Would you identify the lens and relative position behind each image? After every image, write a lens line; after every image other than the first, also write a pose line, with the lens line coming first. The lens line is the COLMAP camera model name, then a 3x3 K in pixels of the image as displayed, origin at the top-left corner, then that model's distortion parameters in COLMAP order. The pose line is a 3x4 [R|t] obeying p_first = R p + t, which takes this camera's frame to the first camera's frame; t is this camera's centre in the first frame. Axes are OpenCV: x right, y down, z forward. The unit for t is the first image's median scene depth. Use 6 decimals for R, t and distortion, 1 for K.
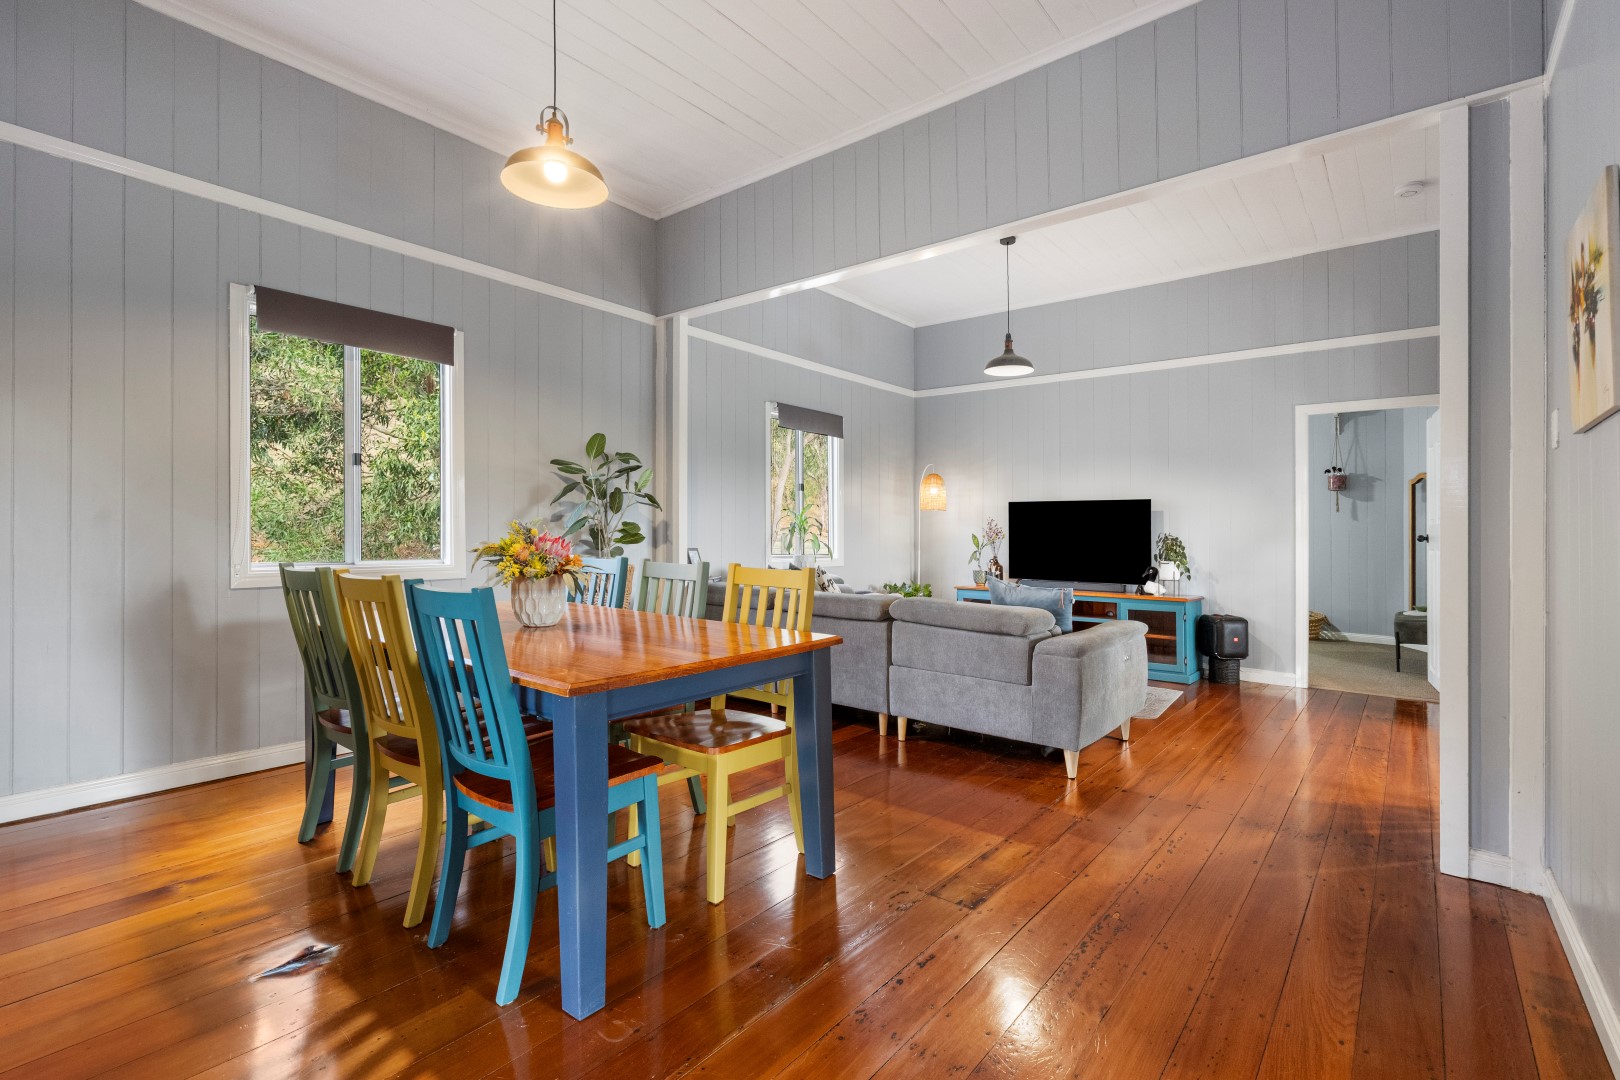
lens RADIAL K [[775.0, 0, 803.1], [0, 775.0, 531.9], [0, 0, 1]] dist [-0.001349, -0.001136]
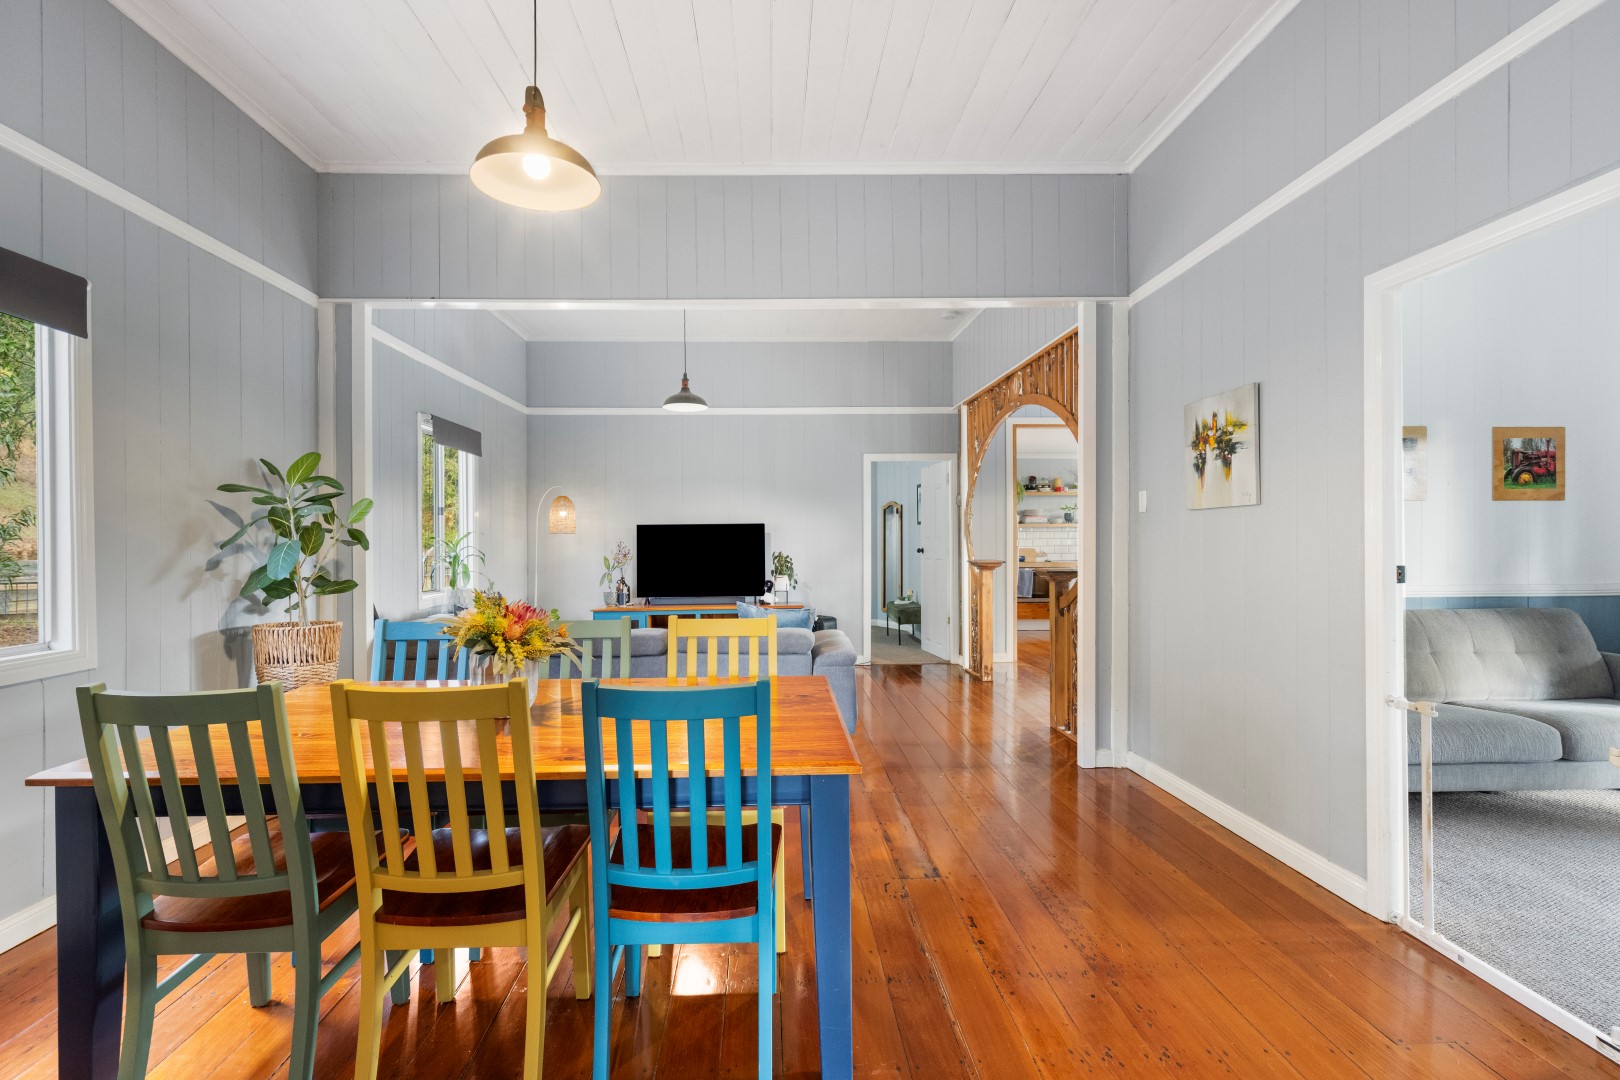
lens RADIAL K [[775.0, 0, 798.1], [0, 775.0, 538.7], [0, 0, 1]] dist [-0.001349, -0.001136]
pose [[0.731541, -0.022150, 0.681438, -0.334188], [0.017933, 0.999751, 0.013246, -0.034967], [-0.681562, 0.002531, 0.731756, 0.098931]]
